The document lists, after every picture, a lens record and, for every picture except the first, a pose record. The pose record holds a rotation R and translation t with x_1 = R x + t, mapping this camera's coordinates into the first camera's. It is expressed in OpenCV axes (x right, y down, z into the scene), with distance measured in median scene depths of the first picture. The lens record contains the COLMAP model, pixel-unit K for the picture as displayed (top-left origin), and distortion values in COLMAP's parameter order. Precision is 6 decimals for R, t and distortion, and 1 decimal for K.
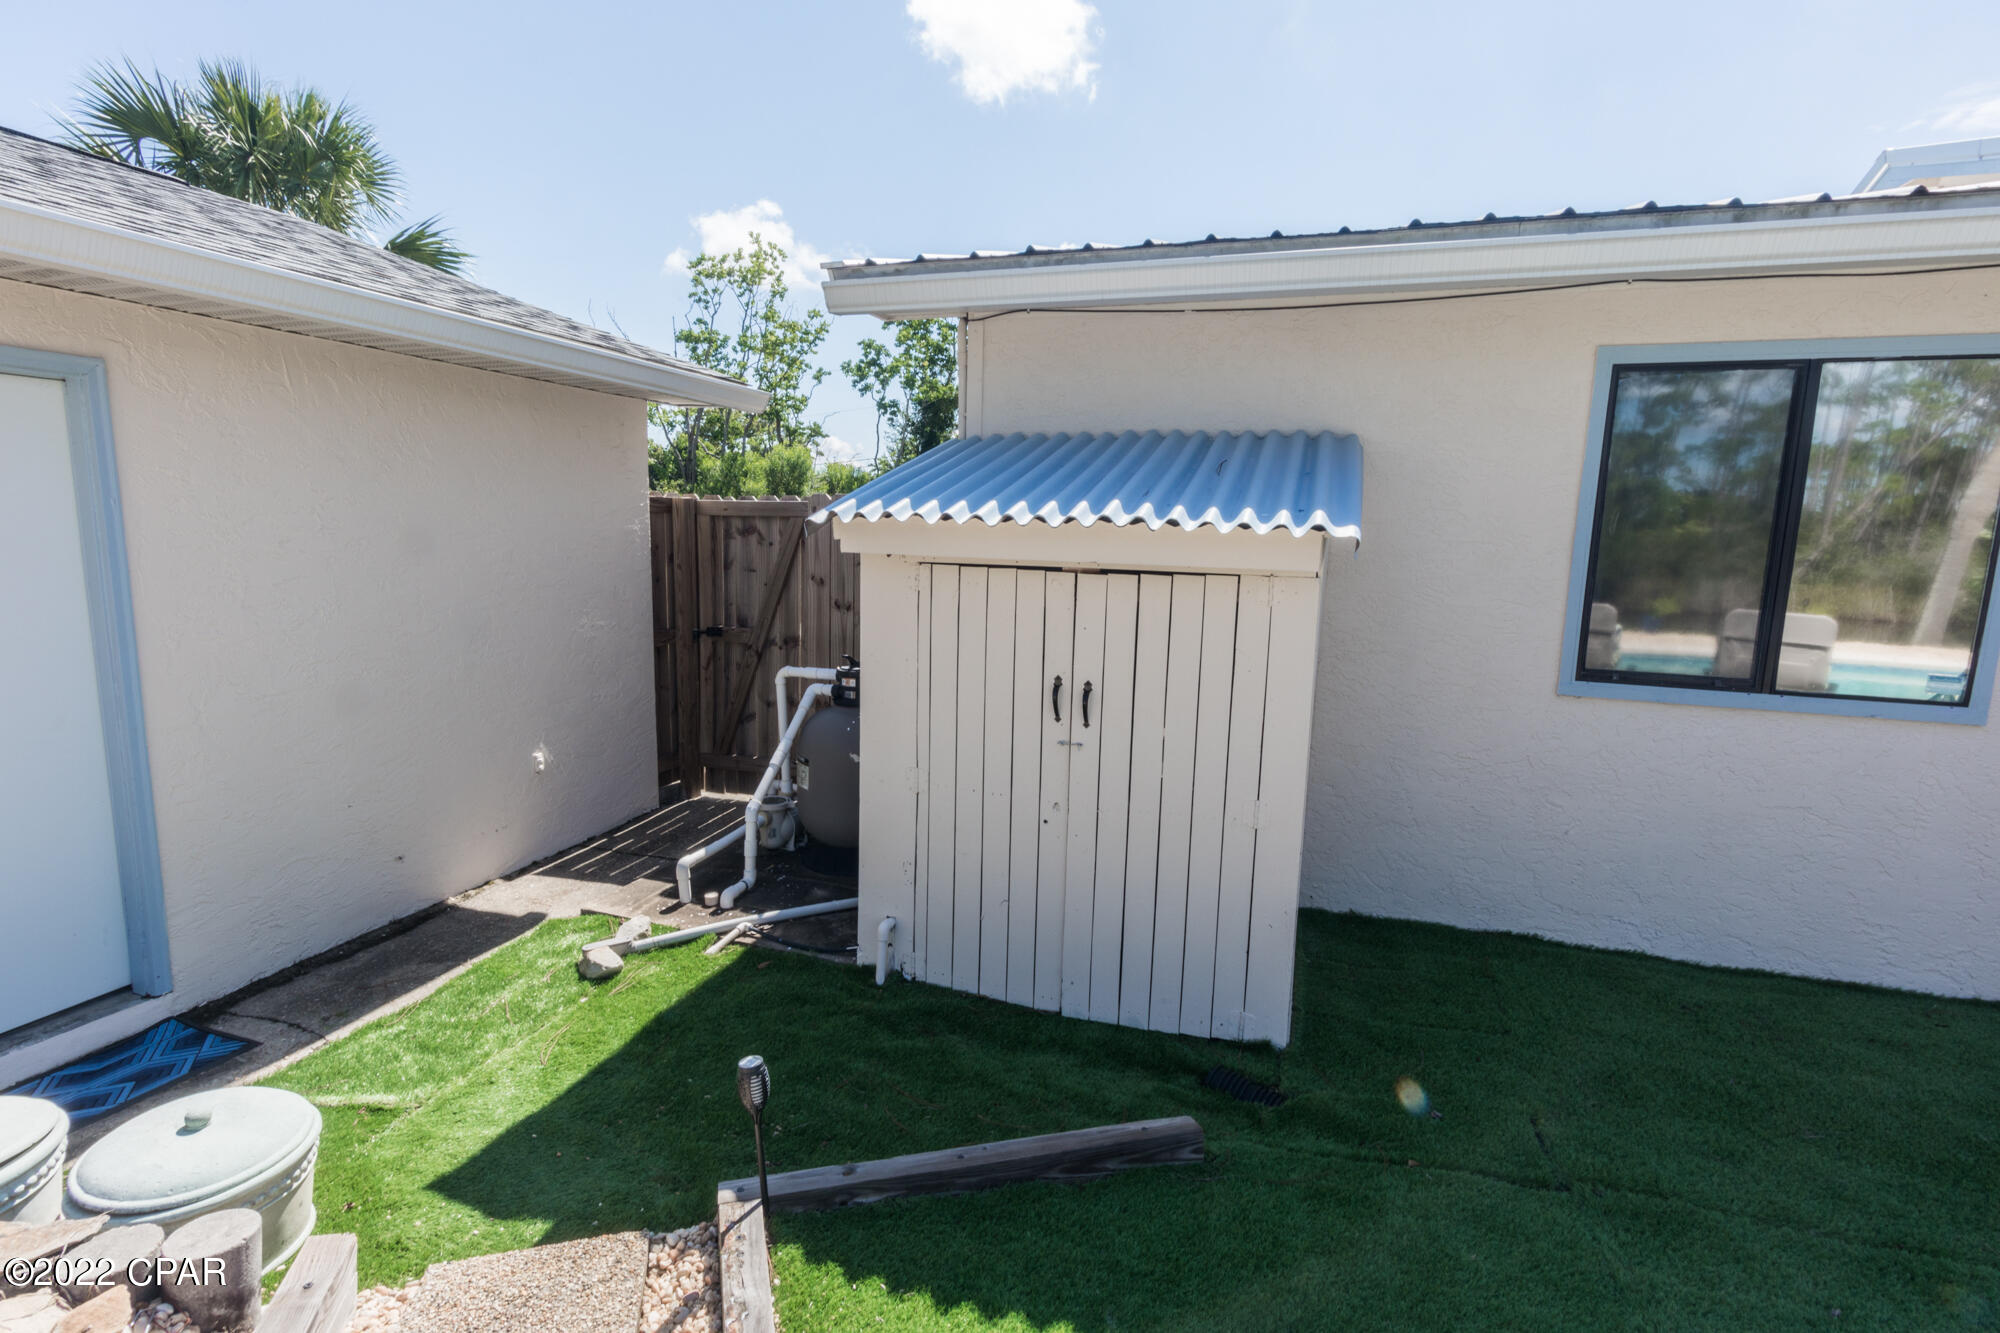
lens RADIAL K [[967.5, 0, 1006.9], [0, 967.5, 660.9], [0, 0, 1]] dist [0.003867, -0.001926]
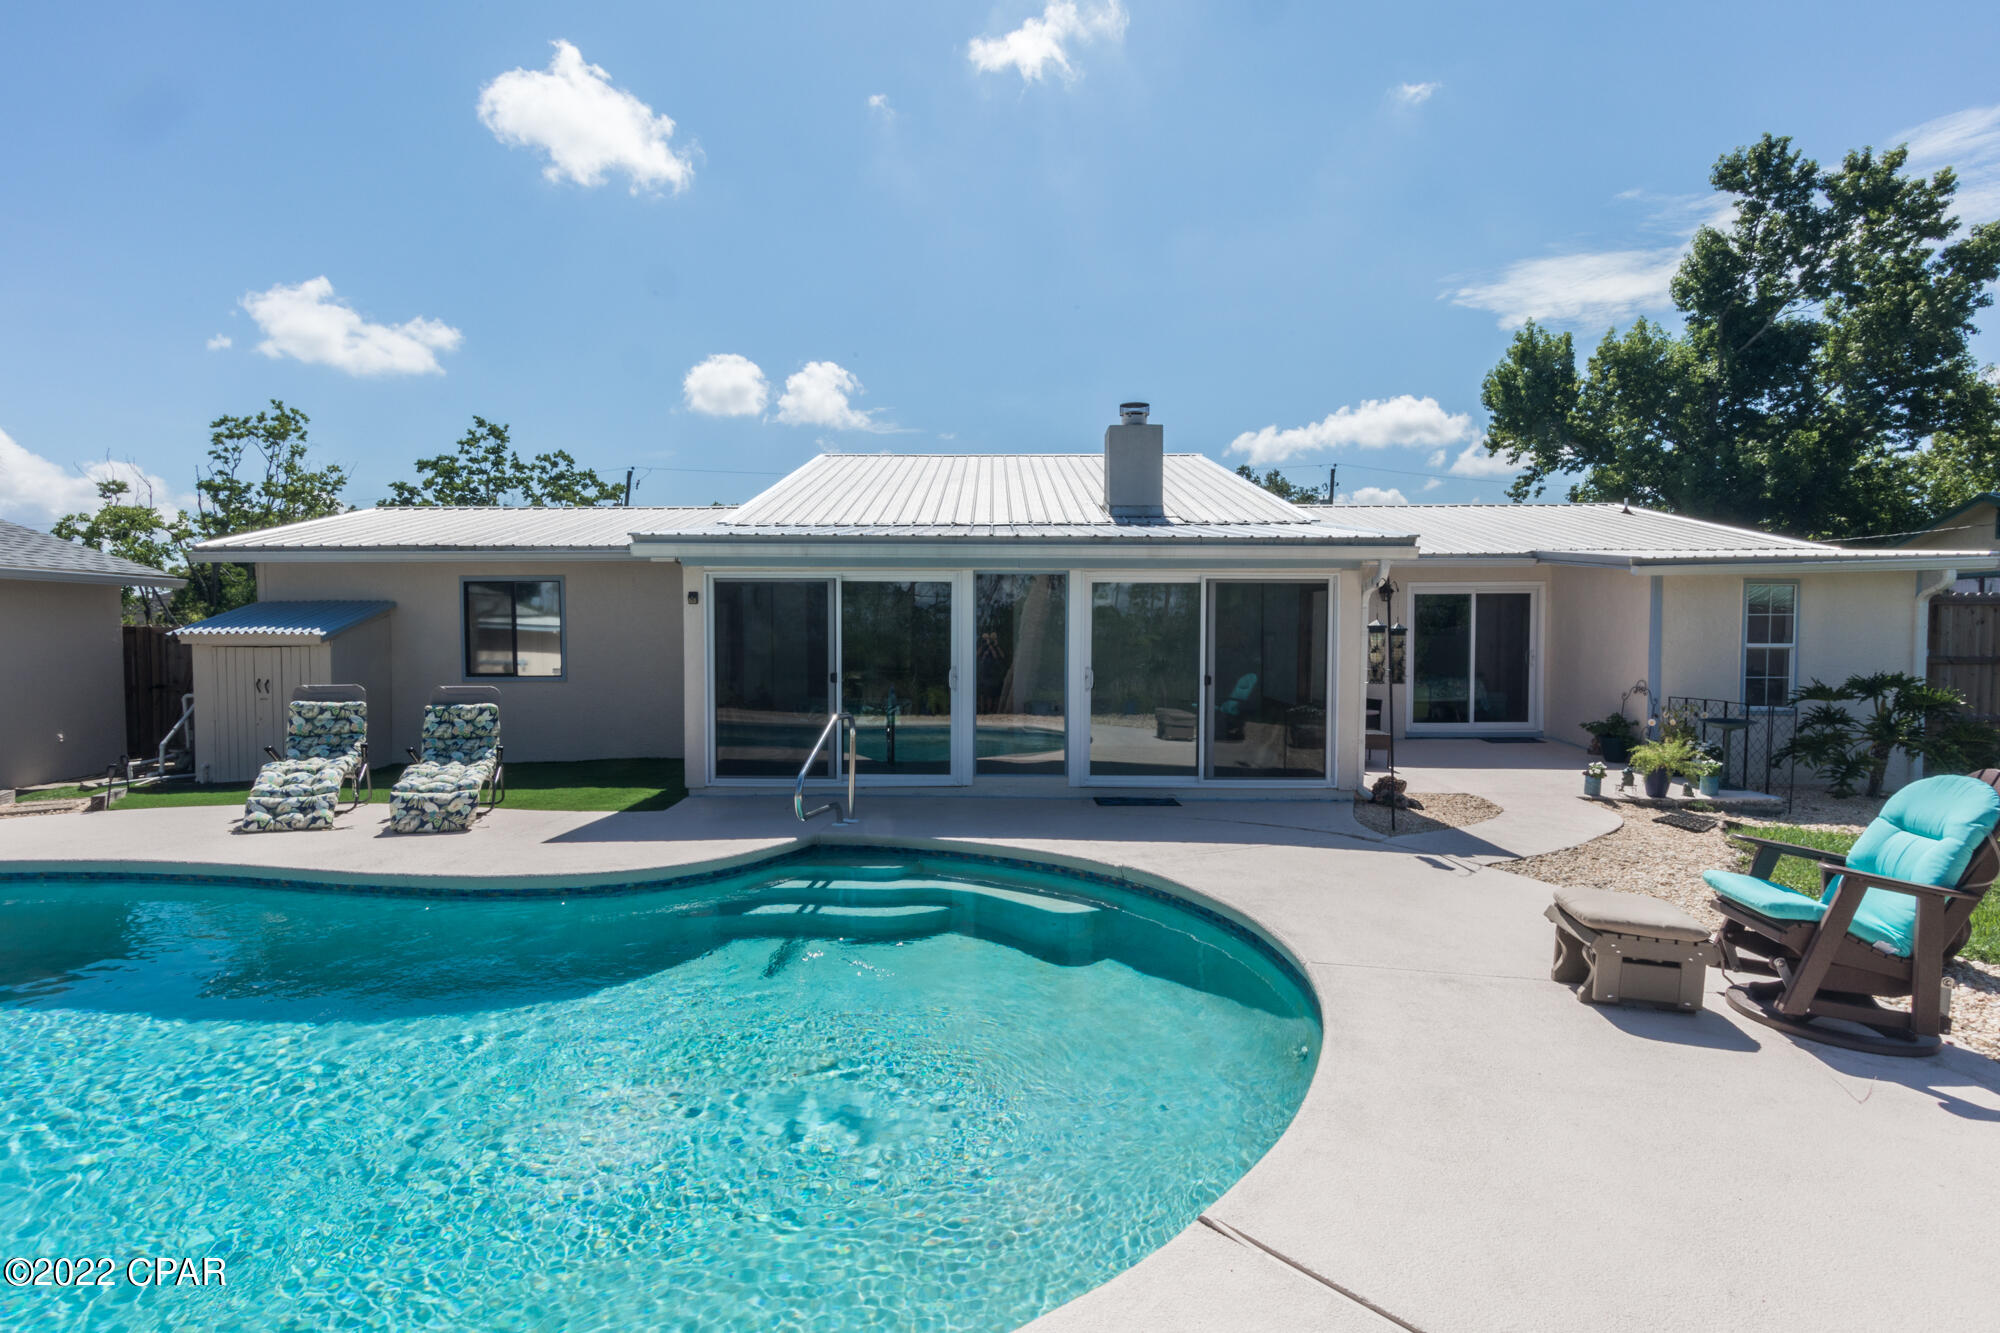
lens RADIAL K [[967.5, 0, 982.0], [0, 967.5, 668.1], [0, 0, 1]] dist [0.003867, -0.001926]
pose [[0.948070, -0.038157, 0.315763, 0.191871], [0.069088, 0.993779, -0.087347, 0.062239], [-0.310466, 0.104626, 0.944809, -0.411034]]
